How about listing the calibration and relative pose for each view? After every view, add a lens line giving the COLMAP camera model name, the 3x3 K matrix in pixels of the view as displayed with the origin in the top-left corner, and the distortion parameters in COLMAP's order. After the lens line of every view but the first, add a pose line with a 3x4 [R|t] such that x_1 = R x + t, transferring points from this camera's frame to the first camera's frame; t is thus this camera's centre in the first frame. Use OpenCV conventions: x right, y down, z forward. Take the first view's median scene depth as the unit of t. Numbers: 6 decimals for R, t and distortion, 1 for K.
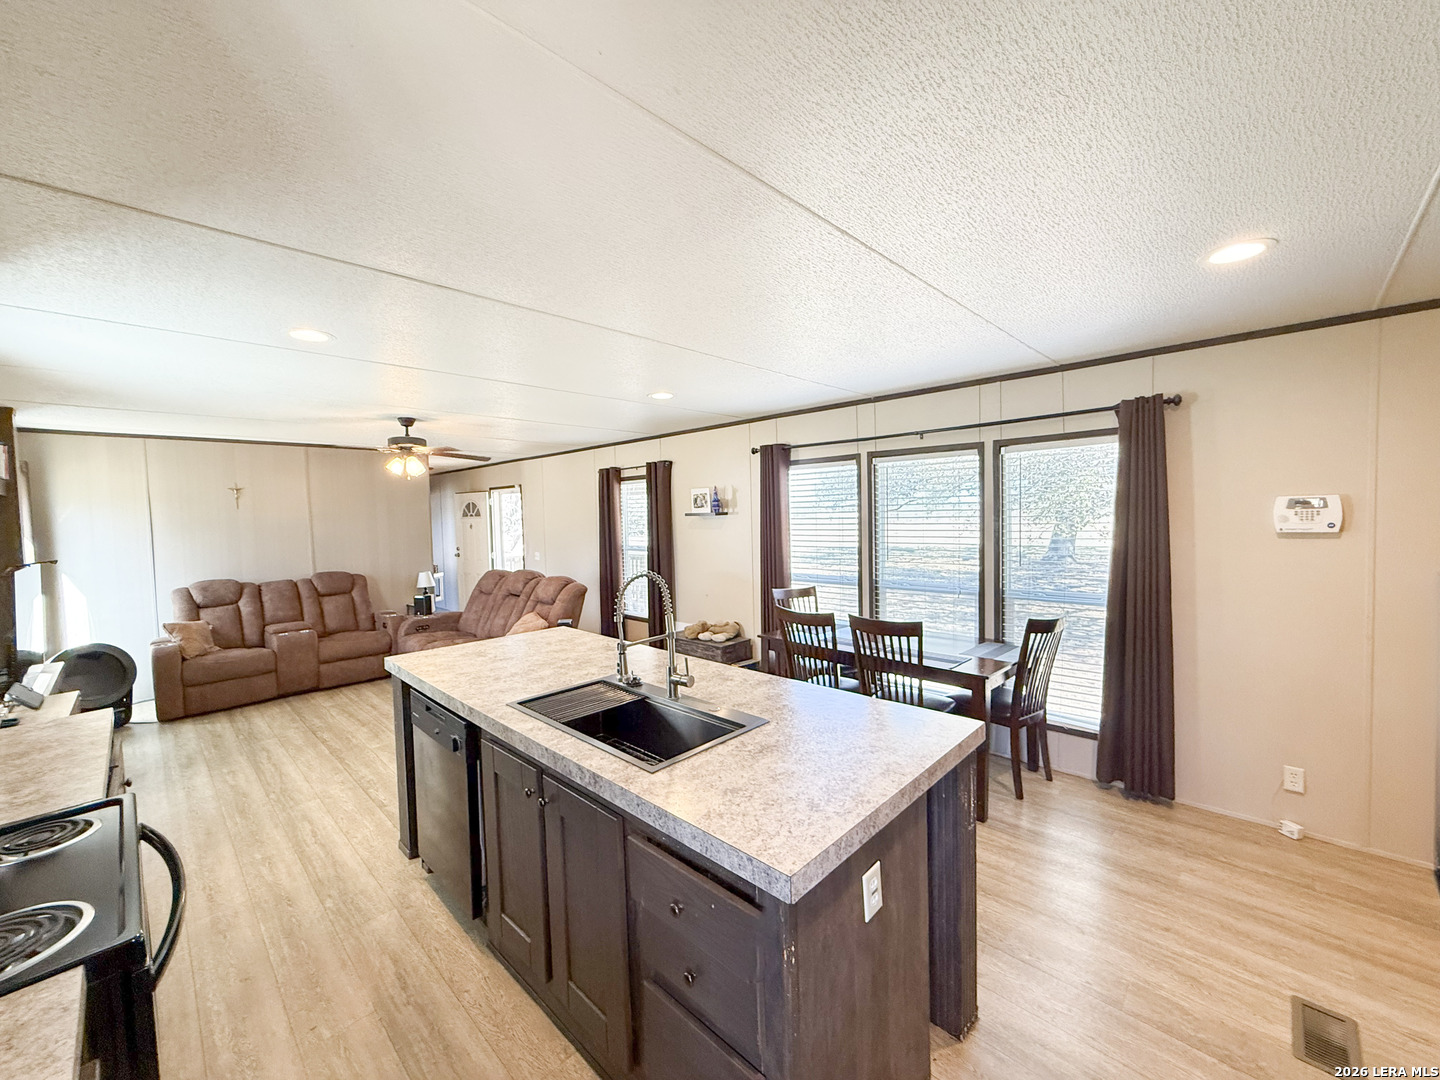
lens RADIAL K [[569.9, 0, 720.0], [0, 569.9, 540.0], [0, 0, 1]] dist [-0.001819, 0.000263]
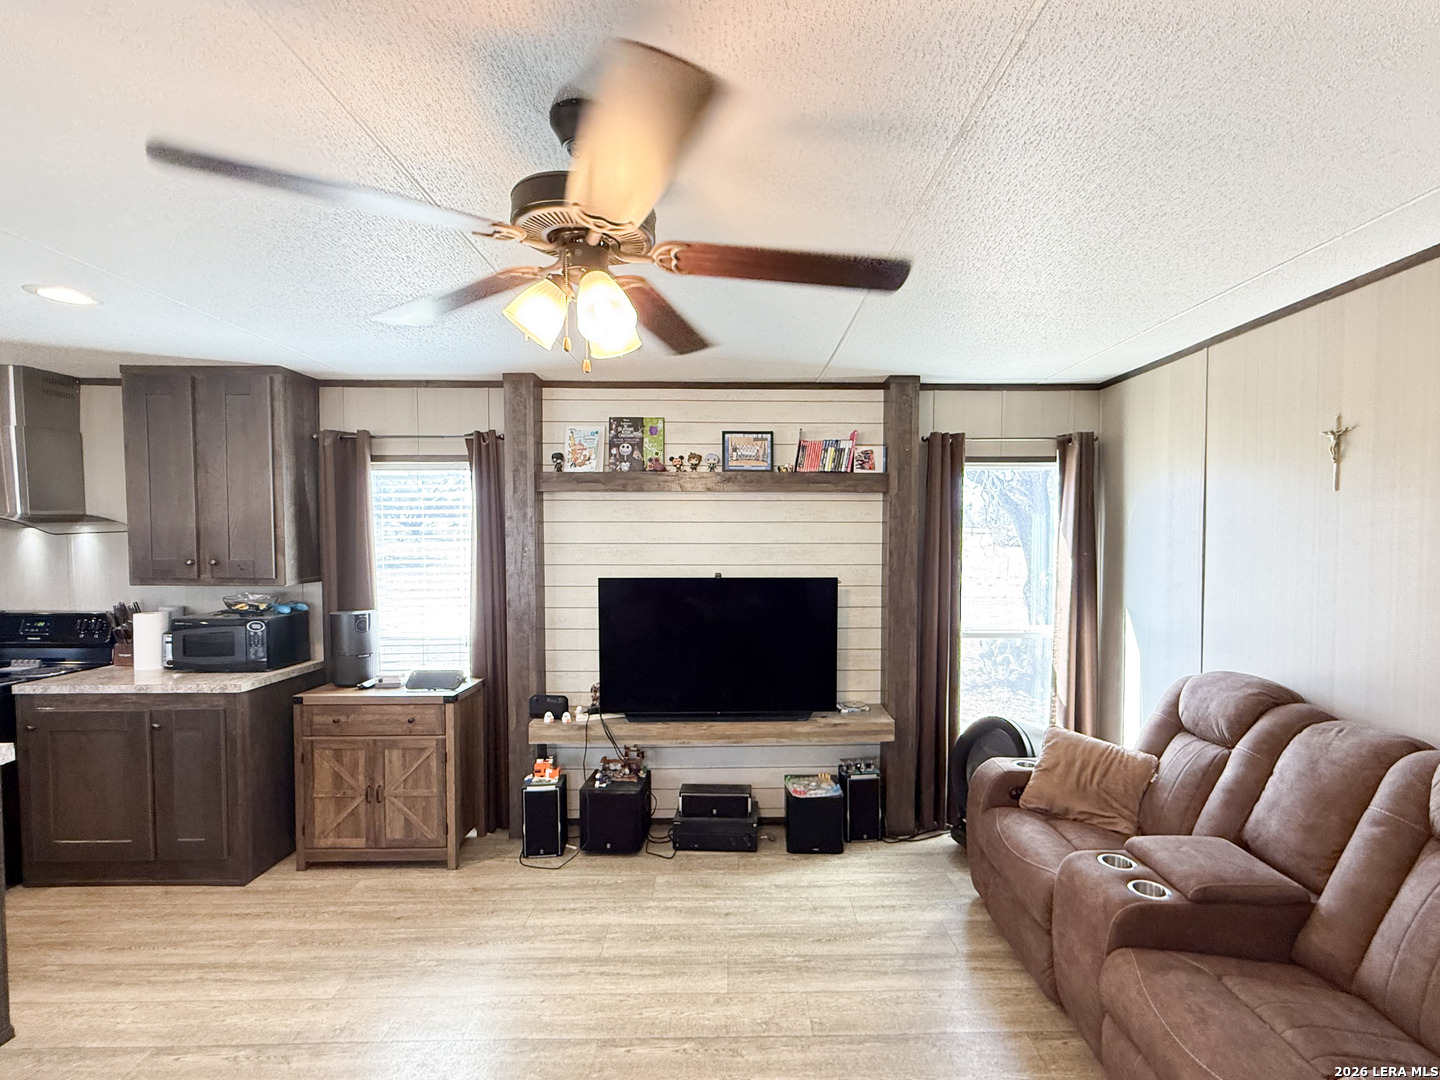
lens RADIAL K [[656.7, 0, 744.3], [0, 656.7, 559.5], [0, 0, 1]] dist [-0.000673, -0.000101]
pose [[-0.701915, 0.048543, -0.710605, -0.677040], [-0.018968, 0.996047, 0.086778, -0.086604], [0.712008, 0.074389, -0.698219, 2.180063]]
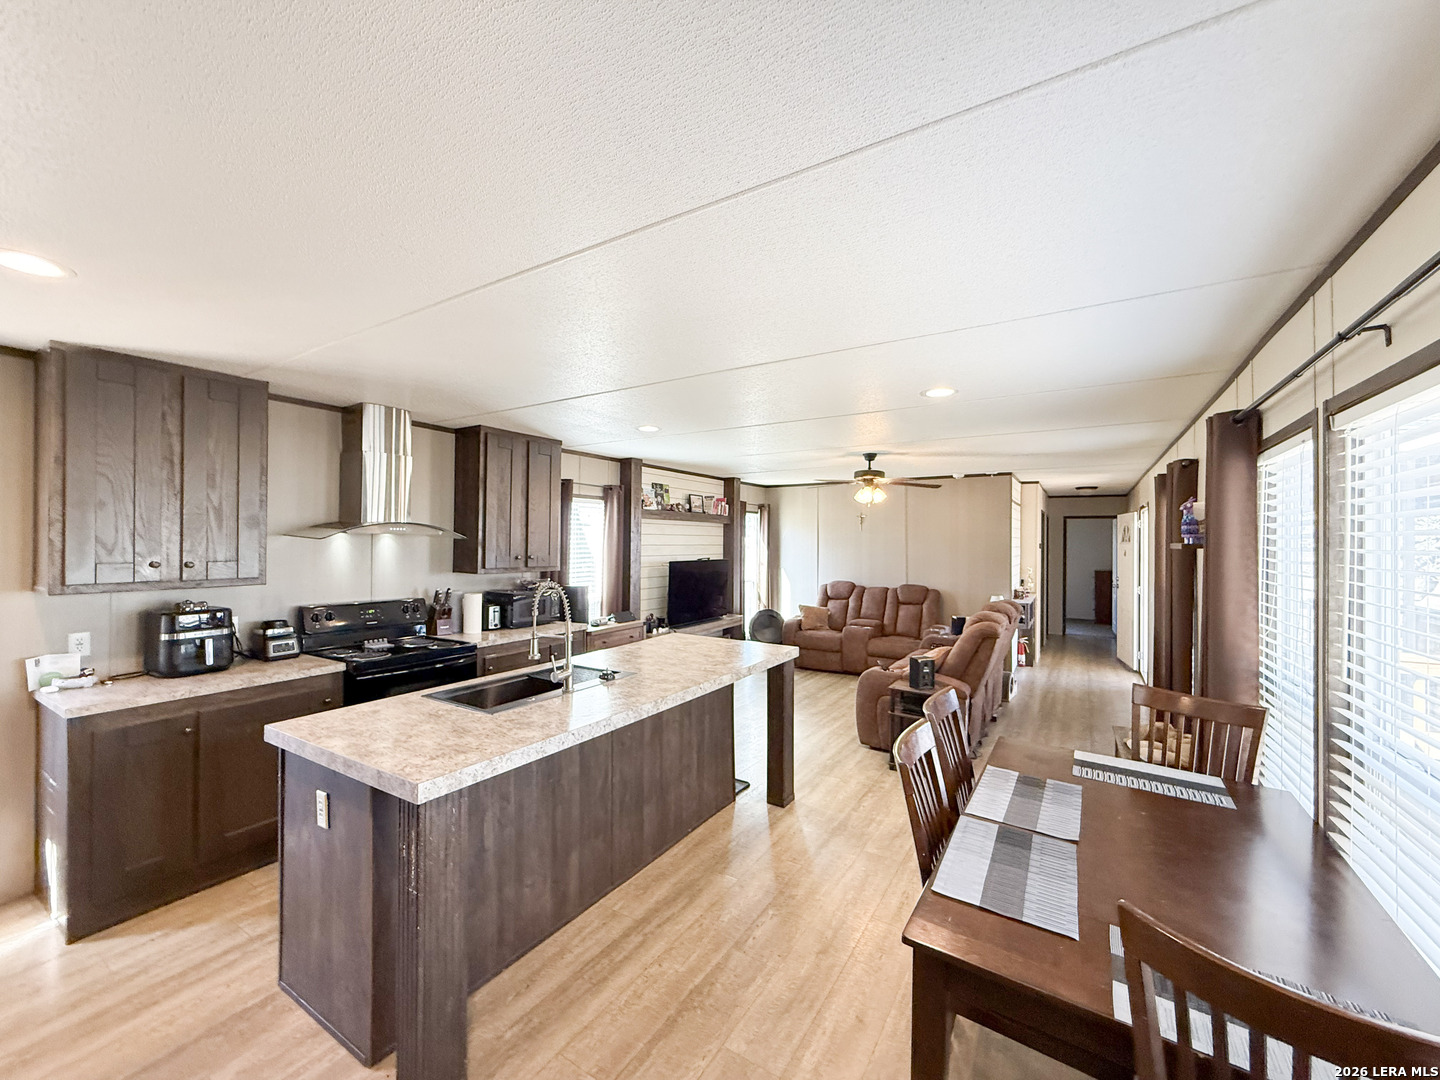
lens RADIAL K [[569.9, 0, 720.0], [0, 569.9, 540.0], [0, 0, 1]] dist [-0.001819, 0.000263]
pose [[0.206300, 0.019432, -0.978296, 0.905508], [-0.058712, 0.998247, 0.007447, -0.051847], [0.976726, 0.055901, 0.207079, 0.818792]]
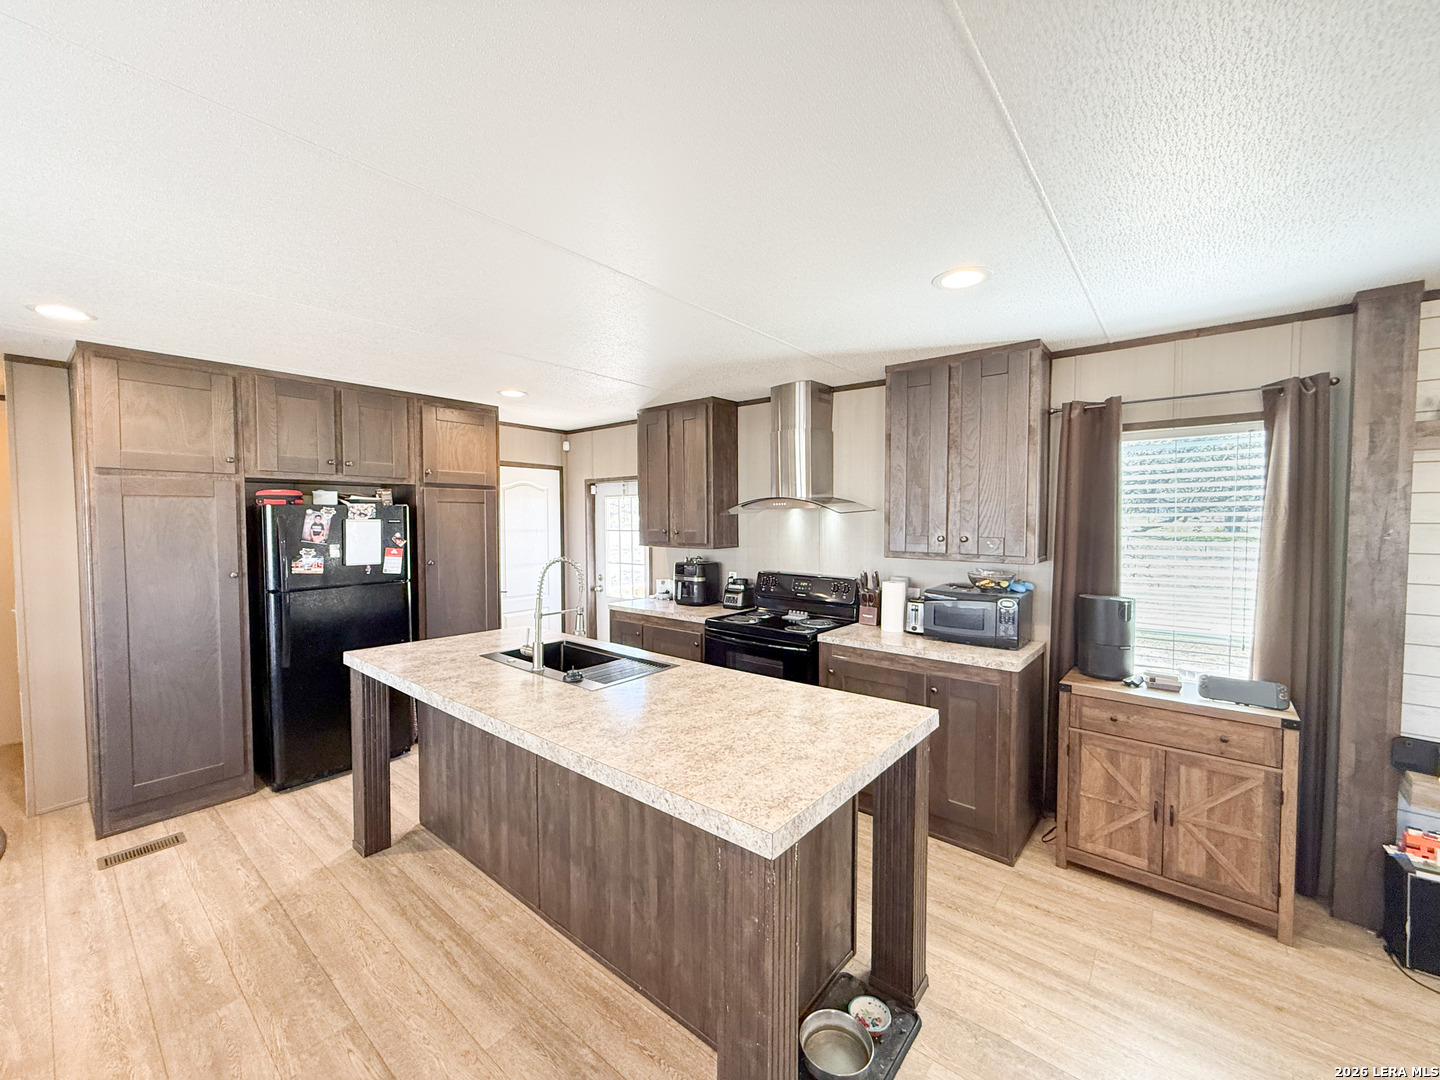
lens RADIAL K [[569.9, 0, 720.0], [0, 569.9, 540.0], [0, 0, 1]] dist [-0.001819, 0.000263]
pose [[-0.996286, 0.028044, -0.081410, -0.285642], [0.020517, 0.995560, 0.091867, -0.067257], [0.083625, 0.089856, -0.992438, 1.691718]]
